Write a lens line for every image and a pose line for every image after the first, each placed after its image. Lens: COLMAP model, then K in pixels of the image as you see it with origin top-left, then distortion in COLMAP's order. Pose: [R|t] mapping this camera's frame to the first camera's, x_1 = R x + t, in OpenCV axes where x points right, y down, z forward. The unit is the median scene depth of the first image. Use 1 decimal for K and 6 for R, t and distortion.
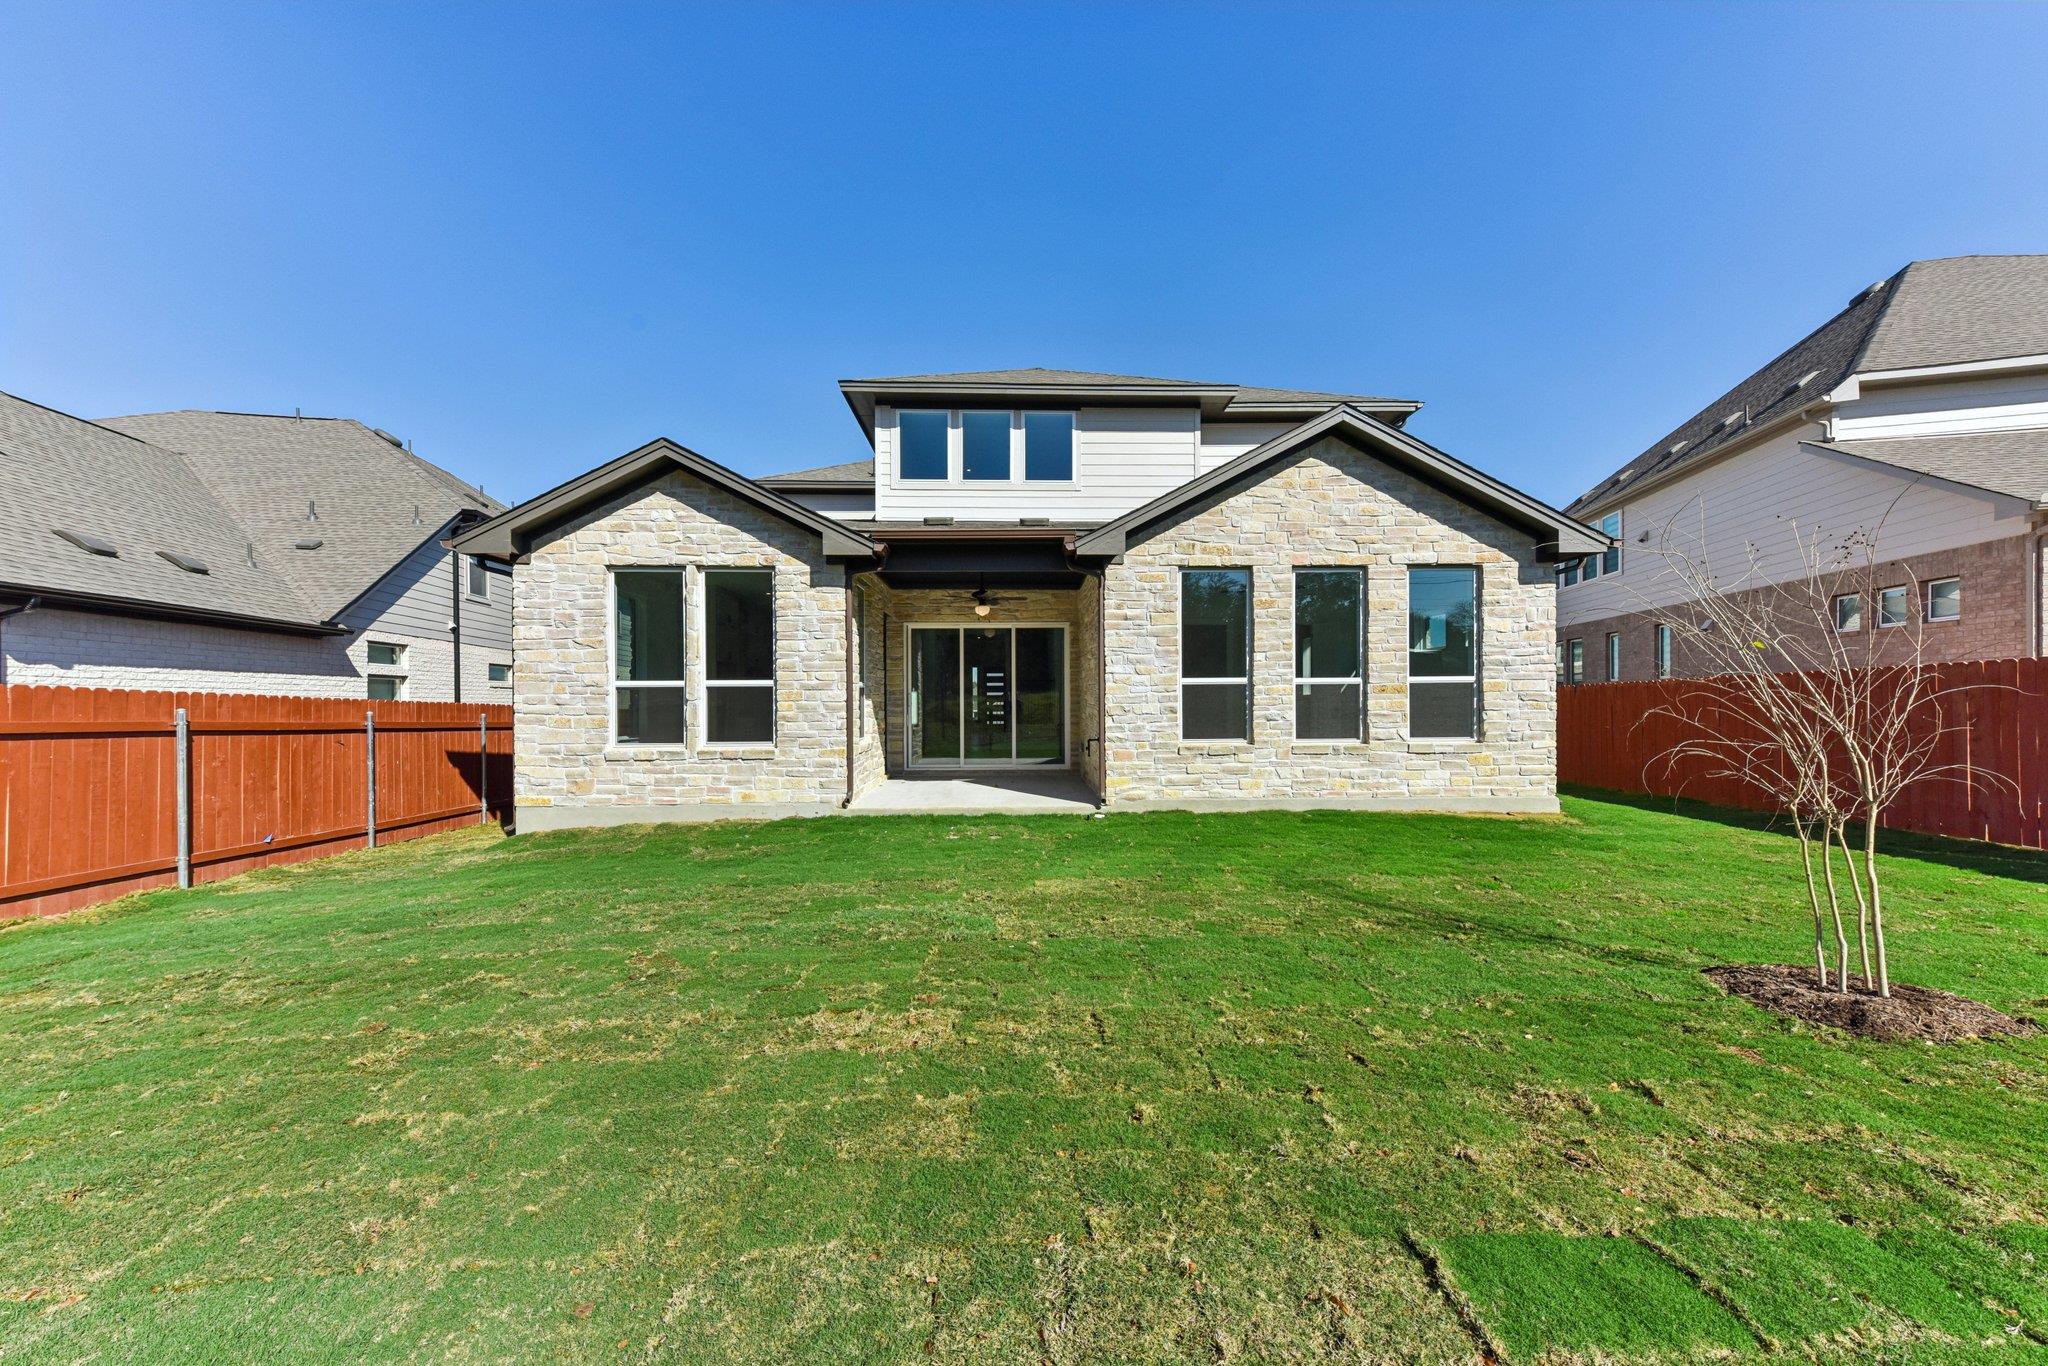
lens RADIAL K [[800.4, 0, 1024.0], [0, 800.4, 683.0], [0, 0, 1]] dist [0.031018, 0.000216]
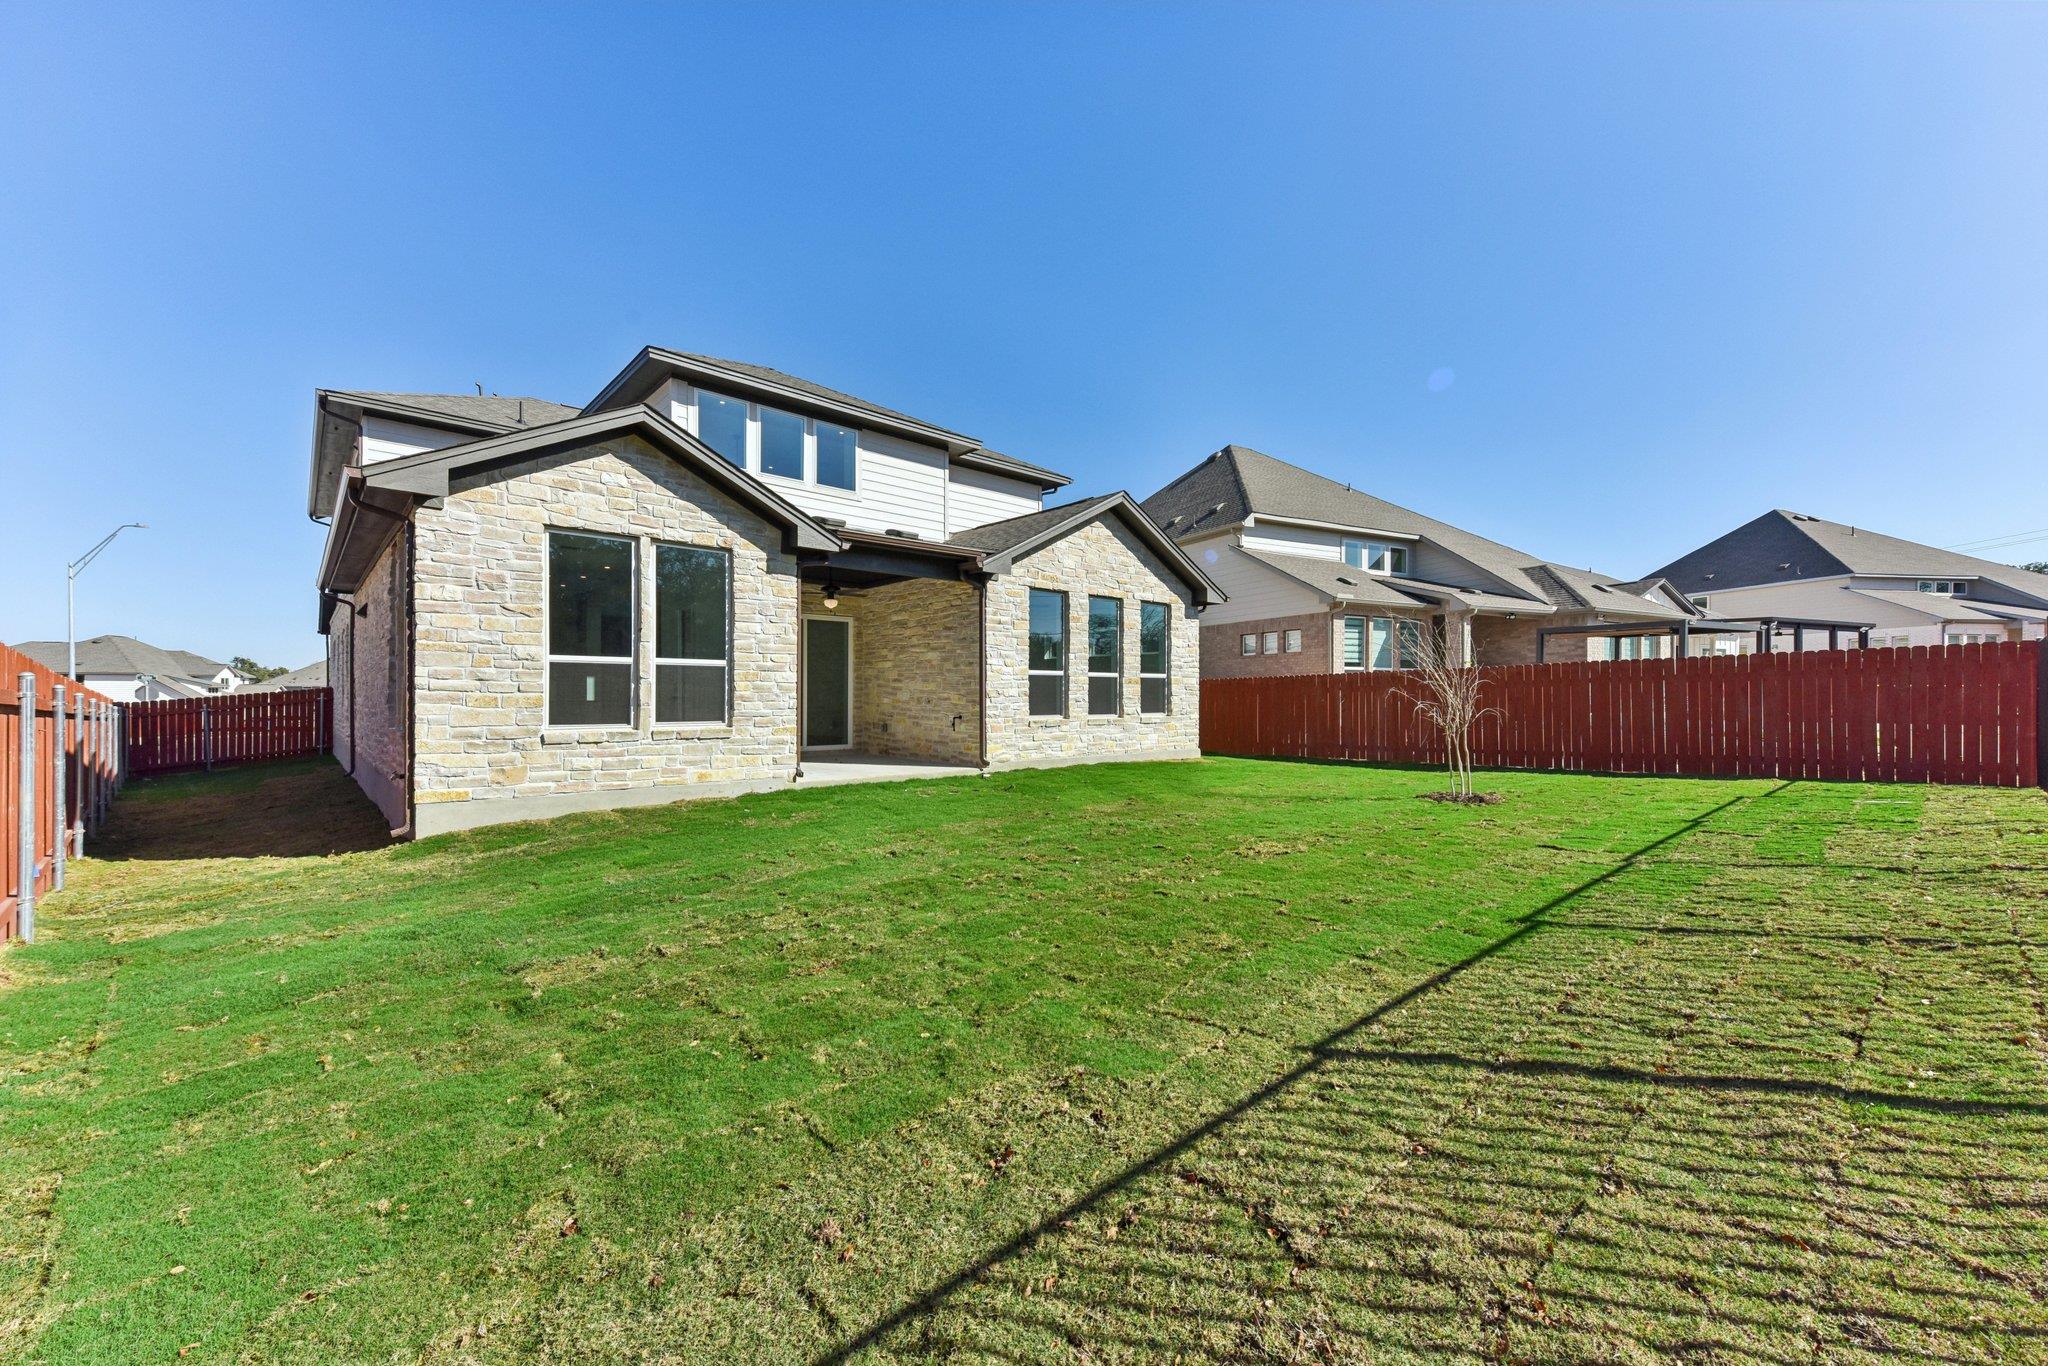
lens RADIAL K [[800.4, 0, 1024.0], [0, 800.4, 683.0], [0, 0, 1]] dist [0.031018, 0.000216]
pose [[0.762689, 0.018356, 0.646505, -0.682784], [-0.020794, 0.999776, -0.003855, 0.020897], [-0.646431, -0.010503, 0.762900, -0.020540]]
